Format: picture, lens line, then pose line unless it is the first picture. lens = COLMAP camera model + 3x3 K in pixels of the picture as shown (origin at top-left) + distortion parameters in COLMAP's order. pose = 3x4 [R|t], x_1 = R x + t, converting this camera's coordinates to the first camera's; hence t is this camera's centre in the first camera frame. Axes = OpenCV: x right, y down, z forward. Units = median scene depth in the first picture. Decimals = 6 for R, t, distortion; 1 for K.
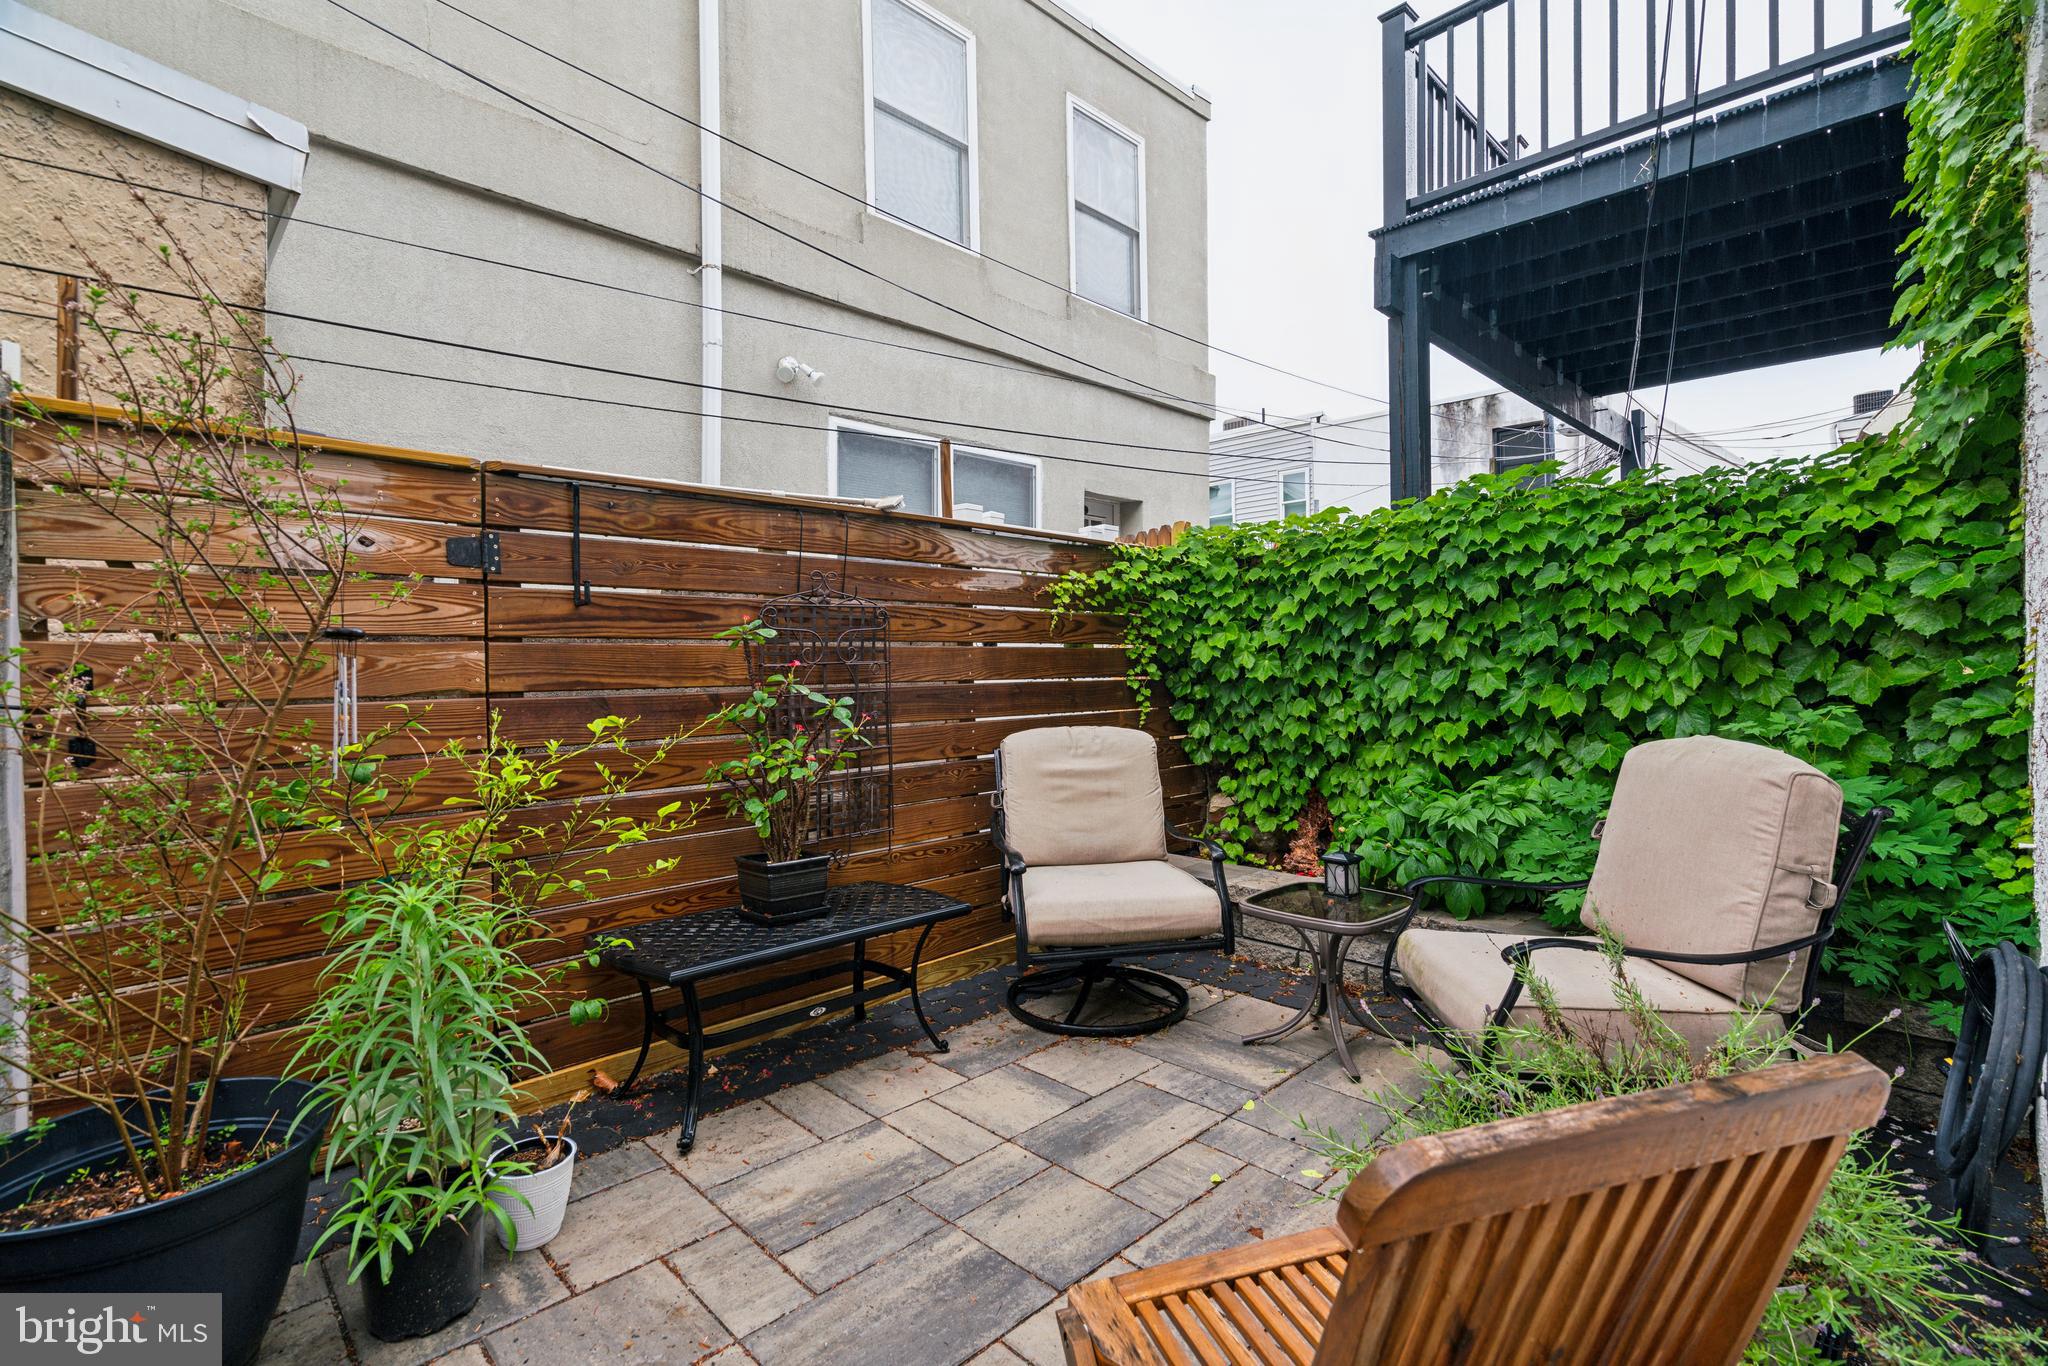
lens RADIAL K [[917.0, 0, 1024.9], [0, 917.0, 677.0], [0, 0, 1]] dist [-0.006543, 0.003073]
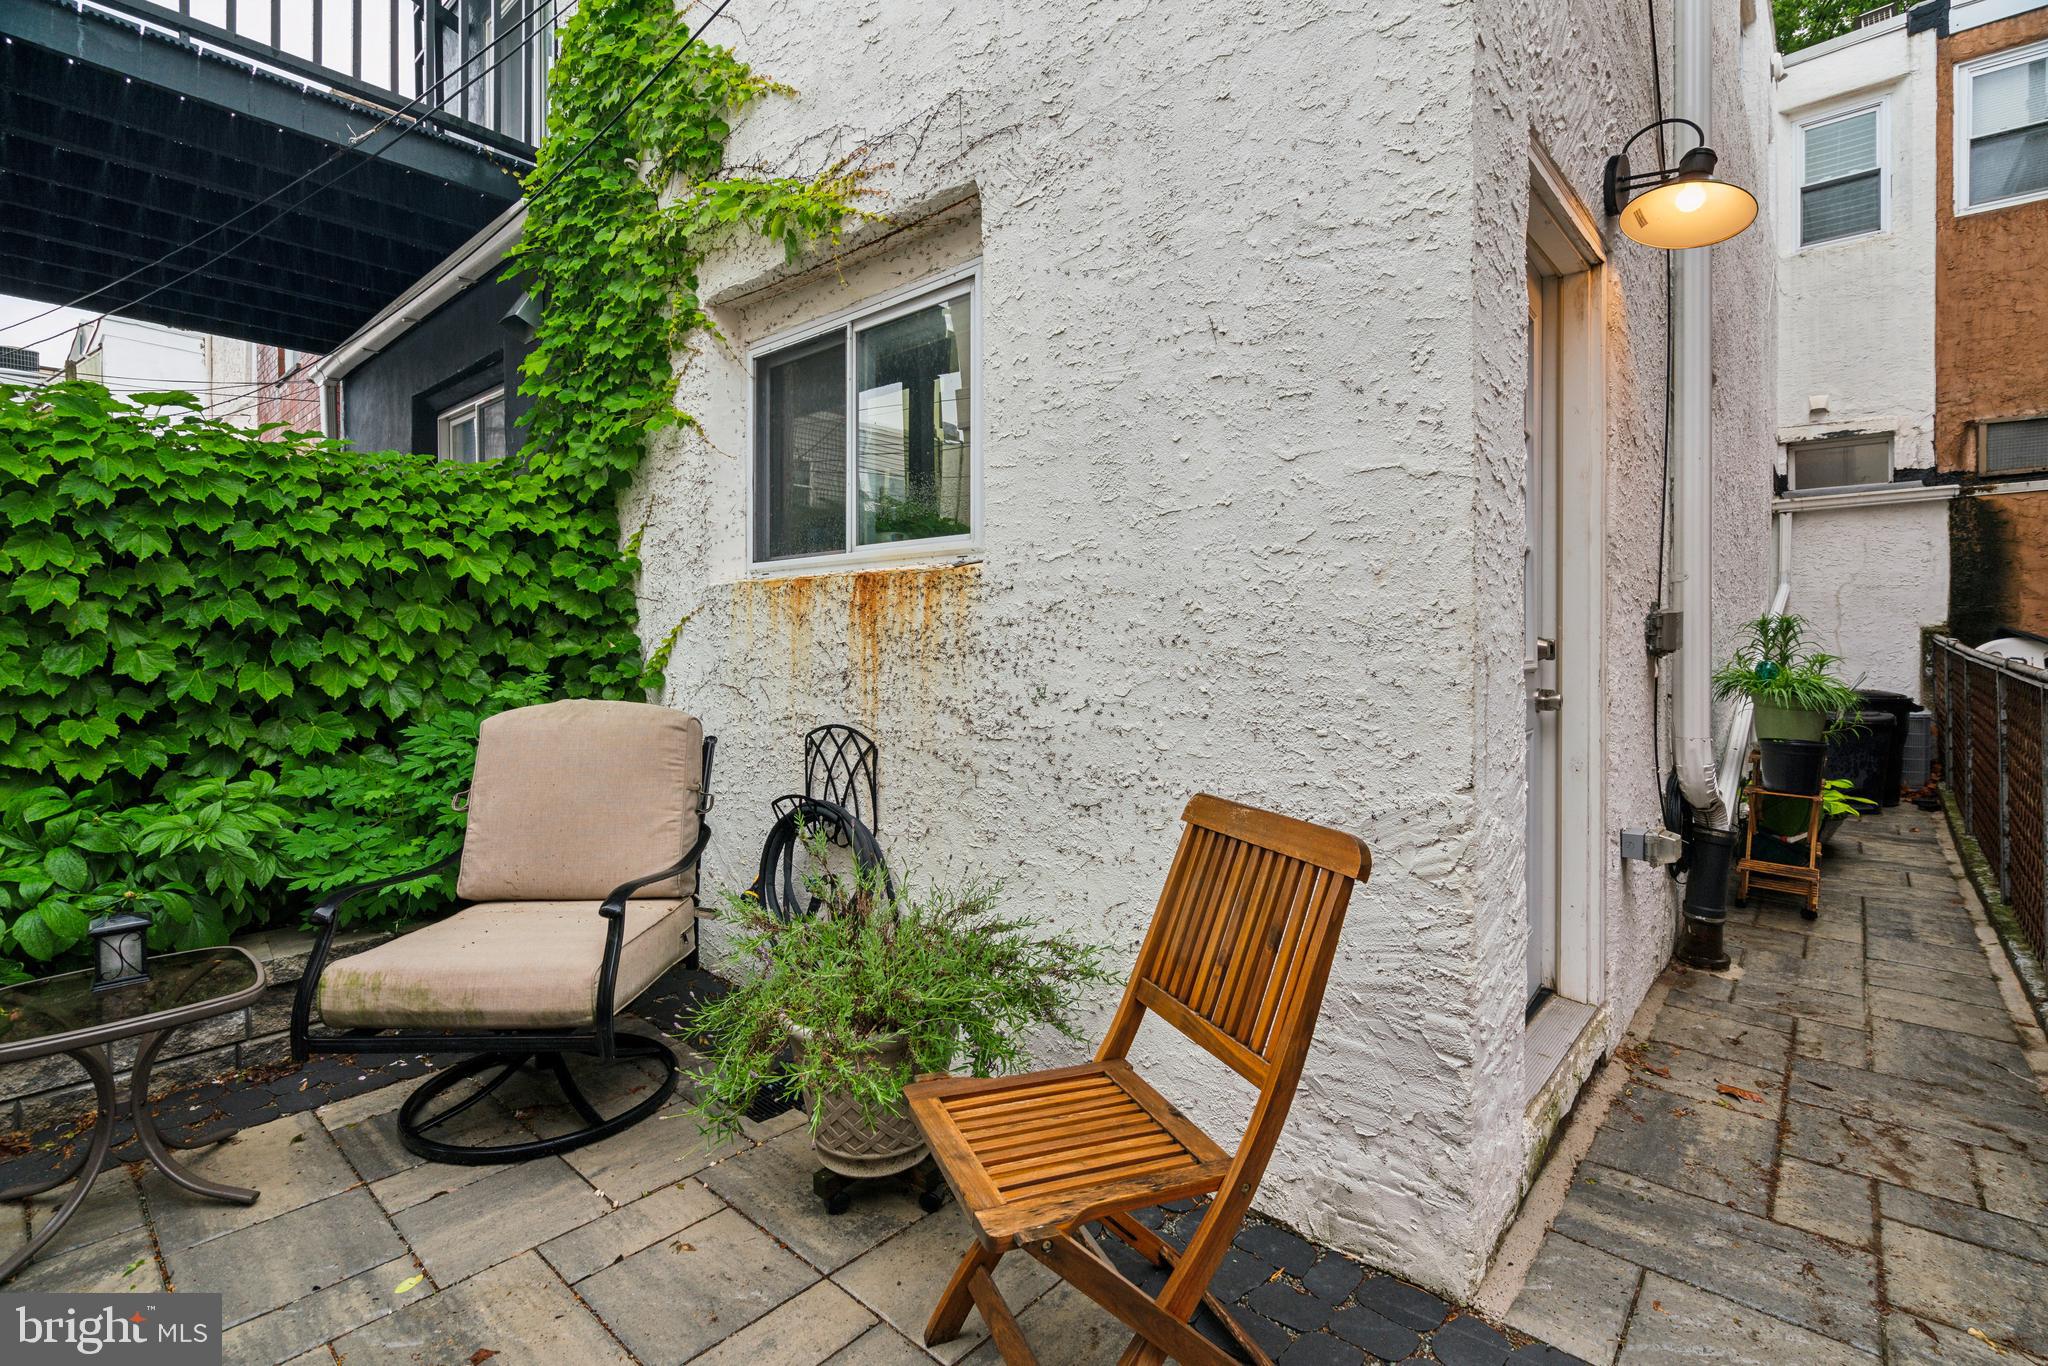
lens RADIAL K [[917.0, 0, 1043.8], [0, 917.0, 638.3], [0, 0, 1]] dist [-0.006543, 0.003073]
pose [[-0.052609, 0.008142, 0.998582, -0.317876], [0.013152, 0.999886, -0.007459, 0.001164], [-0.998529, 0.012741, -0.052710, 0.306763]]
